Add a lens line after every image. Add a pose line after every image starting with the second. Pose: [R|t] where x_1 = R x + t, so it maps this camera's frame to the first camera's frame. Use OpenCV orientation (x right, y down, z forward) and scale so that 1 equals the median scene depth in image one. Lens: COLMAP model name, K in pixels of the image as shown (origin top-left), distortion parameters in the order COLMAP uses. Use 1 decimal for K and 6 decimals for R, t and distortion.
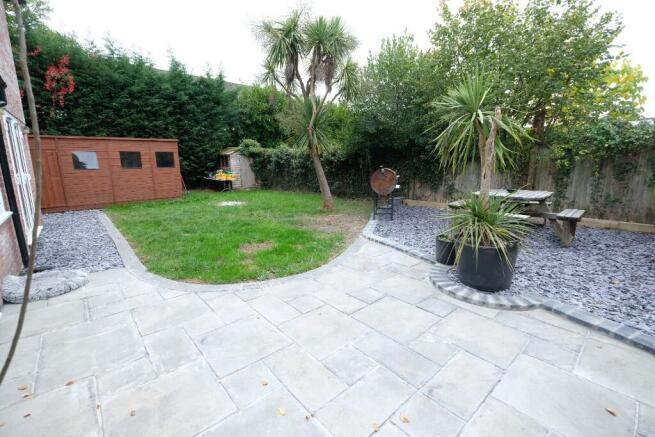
lens RADIAL K [[286.7, 0, 327.9], [0, 286.7, 218.2], [0, 0, 1]] dist [-0.000440, -0.000190]
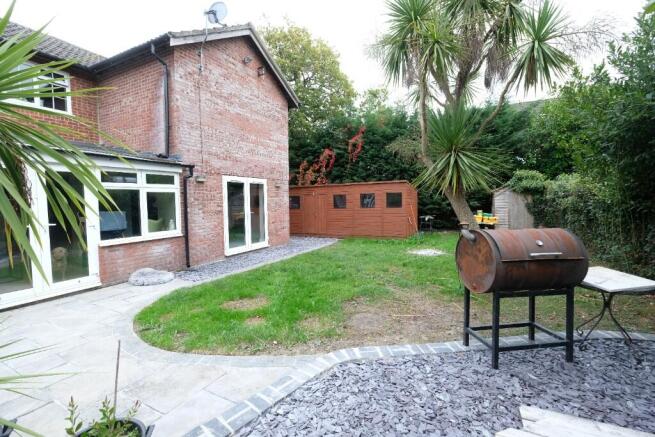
lens RADIAL K [[286.7, 0, 325.0], [0, 286.7, 216.5], [0, 0, 1]] dist [-0.000440, -0.000190]
pose [[0.371770, 0.049833, -0.926986, 0.284269], [-0.167257, 0.985813, -0.014084, -0.082115], [0.913133, 0.160281, 0.374830, 0.363206]]
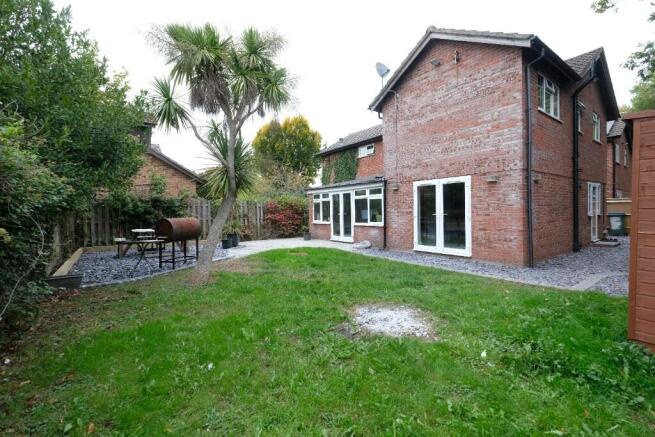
lens RADIAL K [[286.7, 0, 327.4], [0, 286.7, 214.1], [0, 0, 1]] dist [-0.000440, -0.000190]
pose [[-0.995506, 0.011946, 0.093947, -0.263700], [0.031068, 0.978309, 0.204809, -0.228501], [-0.089463, 0.206807, -0.974283, 1.194101]]
